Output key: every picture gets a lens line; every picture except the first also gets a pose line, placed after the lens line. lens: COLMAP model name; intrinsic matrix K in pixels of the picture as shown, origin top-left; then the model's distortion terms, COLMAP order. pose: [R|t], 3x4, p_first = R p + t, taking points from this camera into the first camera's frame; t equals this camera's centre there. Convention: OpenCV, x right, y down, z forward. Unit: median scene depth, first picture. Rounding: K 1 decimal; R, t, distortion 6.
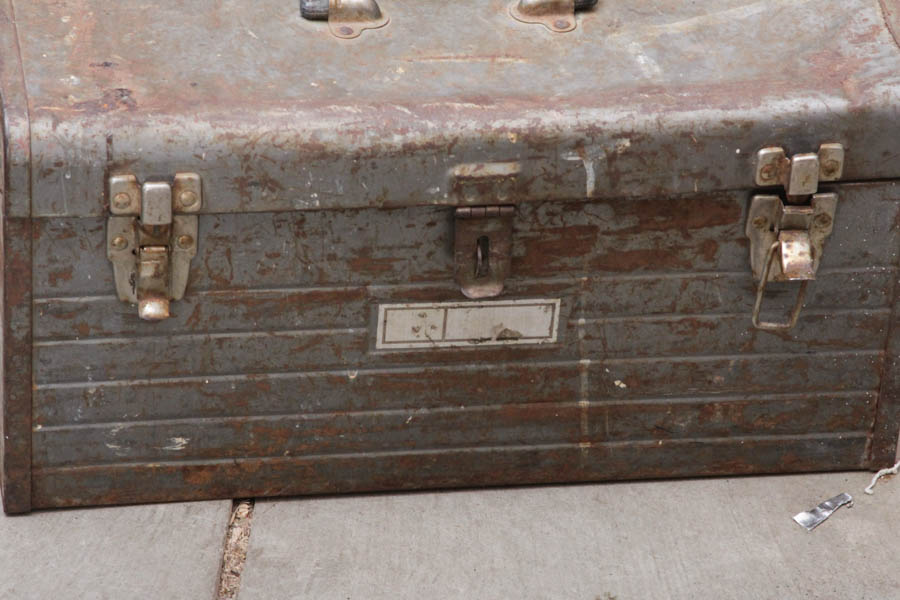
lens RADIAL K [[5332.2, 0, 457.1], [0, 5332.2, 296.0], [0, 0, 1]] dist [0.993859, 0.000000]
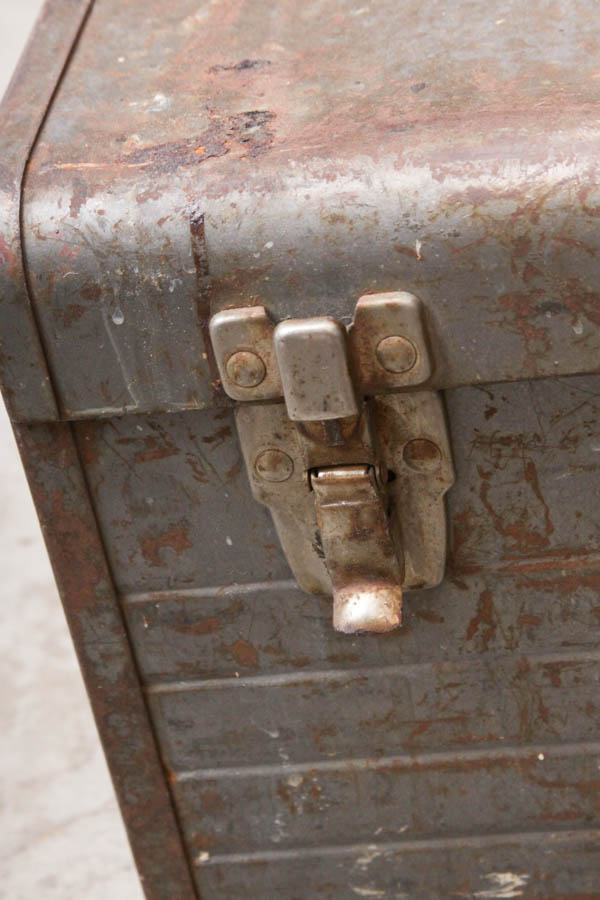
lens RADIAL K [[2940.8, 0, 240.2], [0, 2940.8, 416.7], [0, 0, 1]] dist [0.119238, 0.000000]
pose [[0.923687, -0.052342, -0.379556, 0.025877], [0.050228, 0.998618, -0.015477, -0.010157], [0.379841, -0.004769, 0.925039, 0.774319]]
